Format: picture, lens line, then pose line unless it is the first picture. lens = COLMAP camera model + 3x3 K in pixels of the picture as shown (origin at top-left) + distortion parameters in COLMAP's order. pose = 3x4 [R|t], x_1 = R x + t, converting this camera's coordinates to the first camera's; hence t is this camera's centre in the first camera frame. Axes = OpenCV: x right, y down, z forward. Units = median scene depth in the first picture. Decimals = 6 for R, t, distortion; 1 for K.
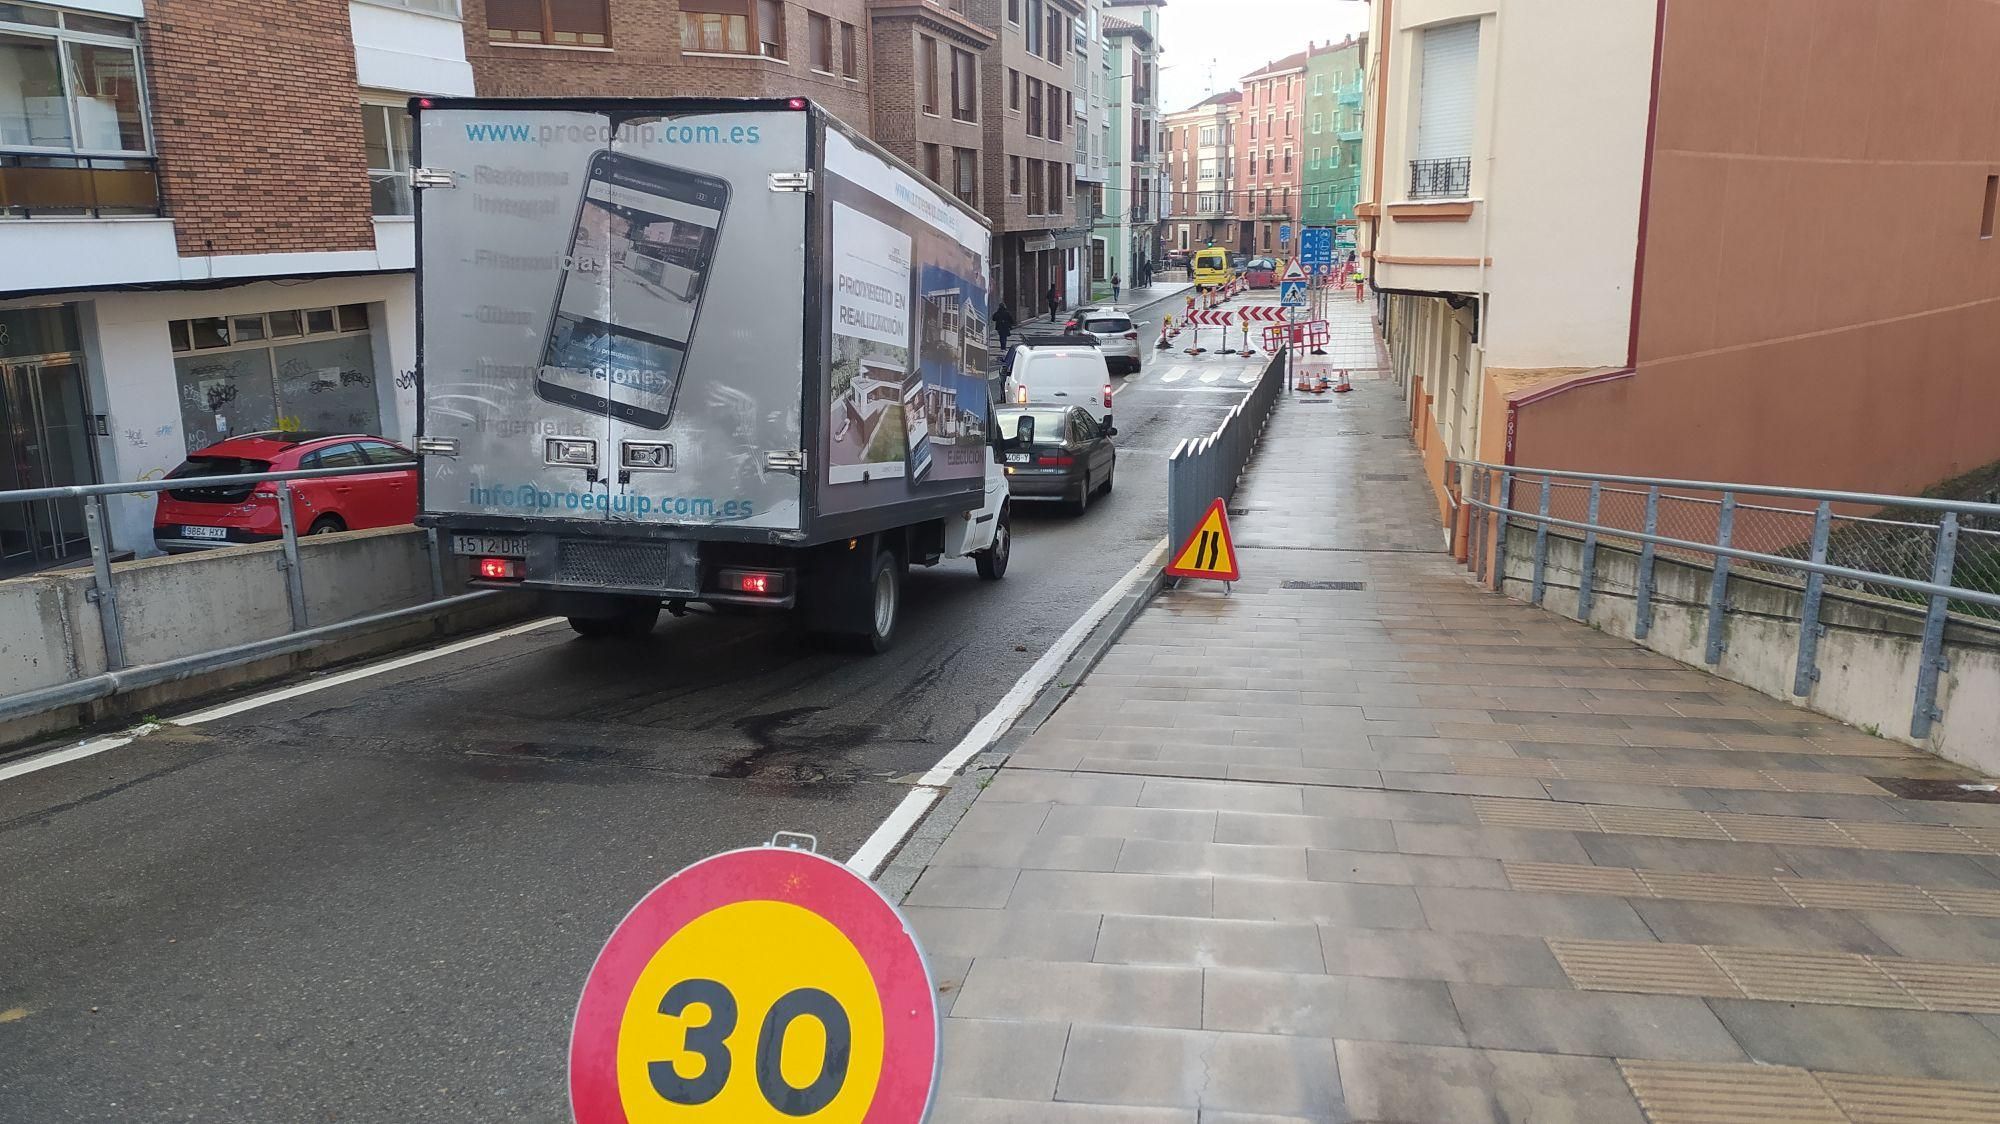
lens RADIAL K [[1489.2, 0, 1000.0], [0, 1489.2, 562.0], [0, 0, 1]] dist [0.057247, 0.001036]
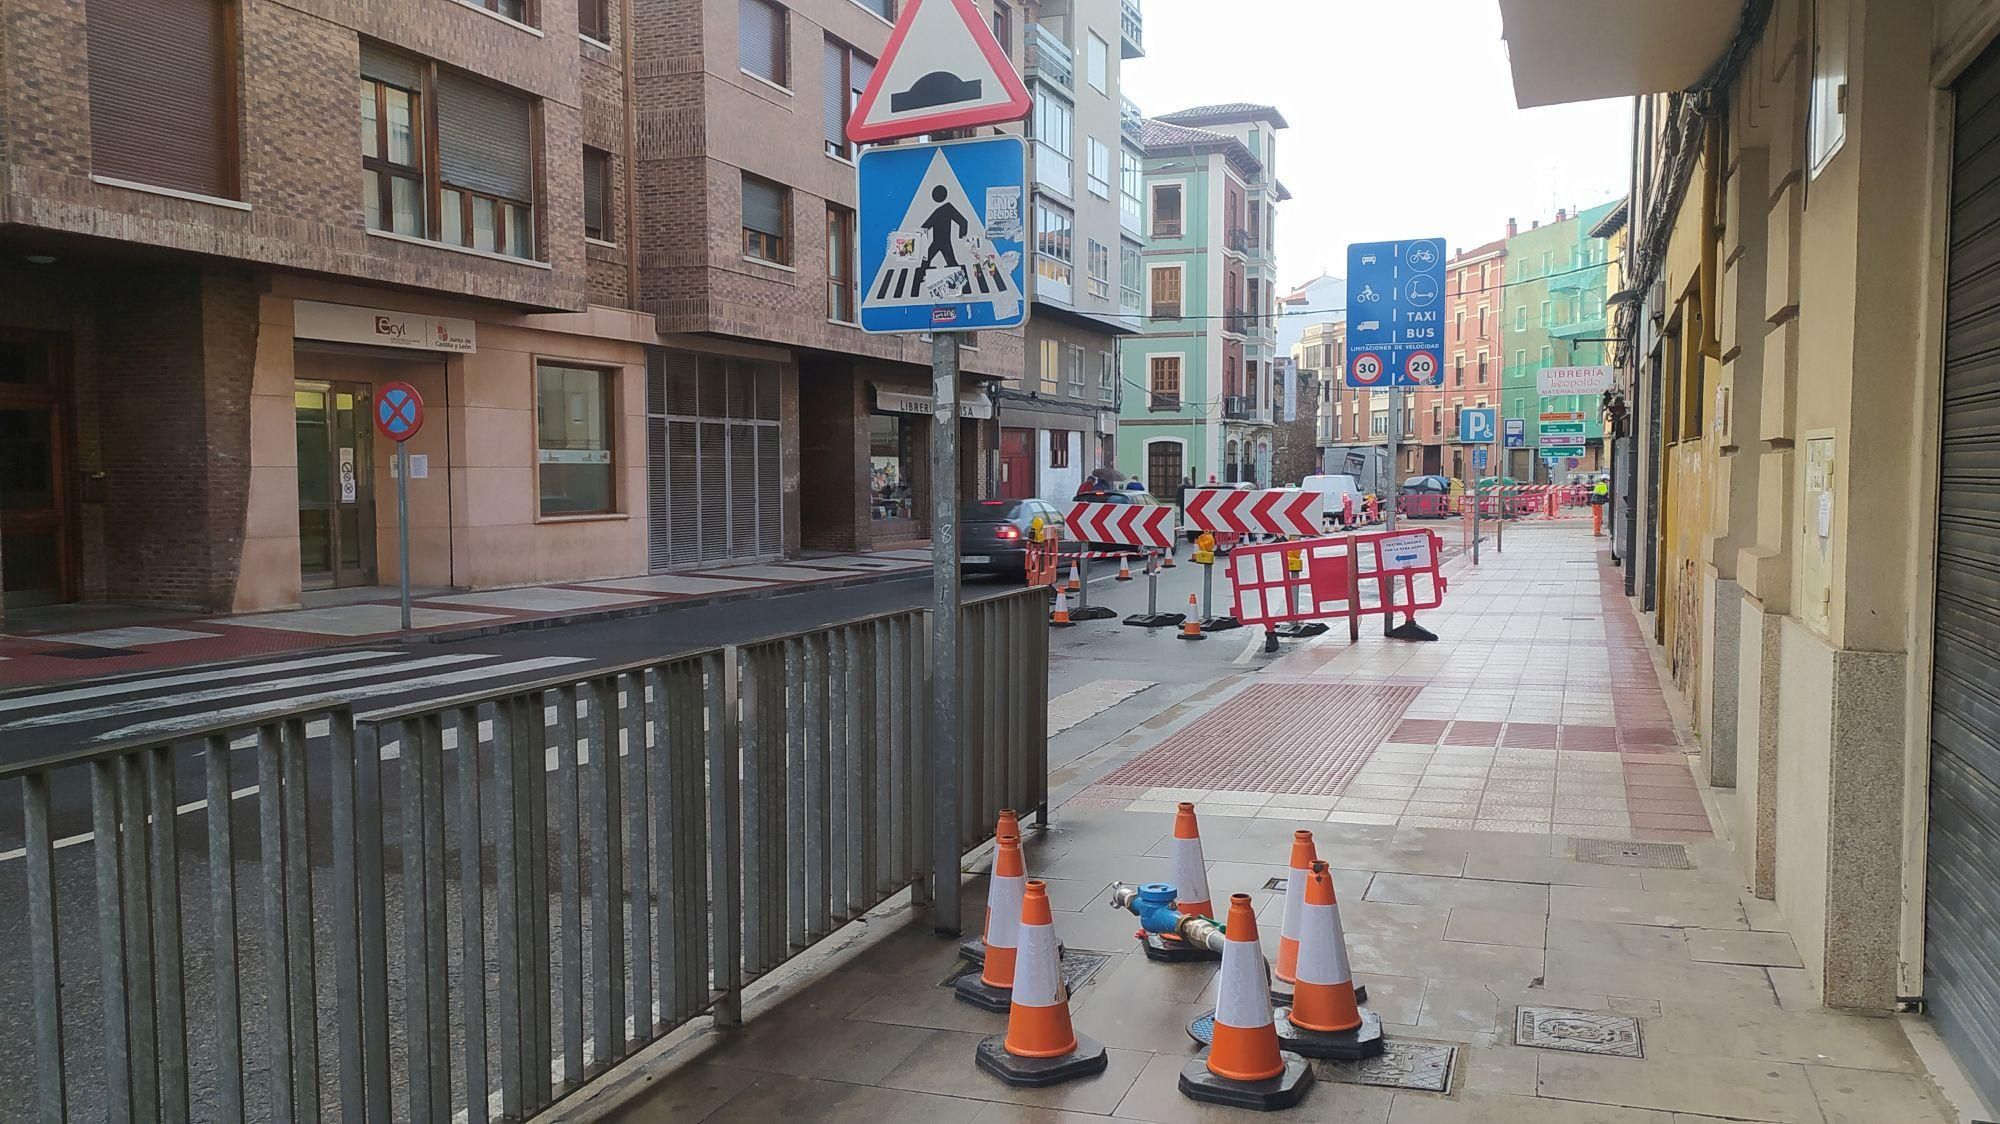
lens RADIAL K [[1489.2, 0, 1000.0], [0, 1489.2, 562.0], [0, 0, 1]] dist [0.057247, 0.001036]
pose [[0.989765, 0.021081, -0.141144, 0.084894], [-0.043893, 0.986057, -0.160516, -0.049930], [0.135792, 0.165069, 0.976889, 0.337106]]
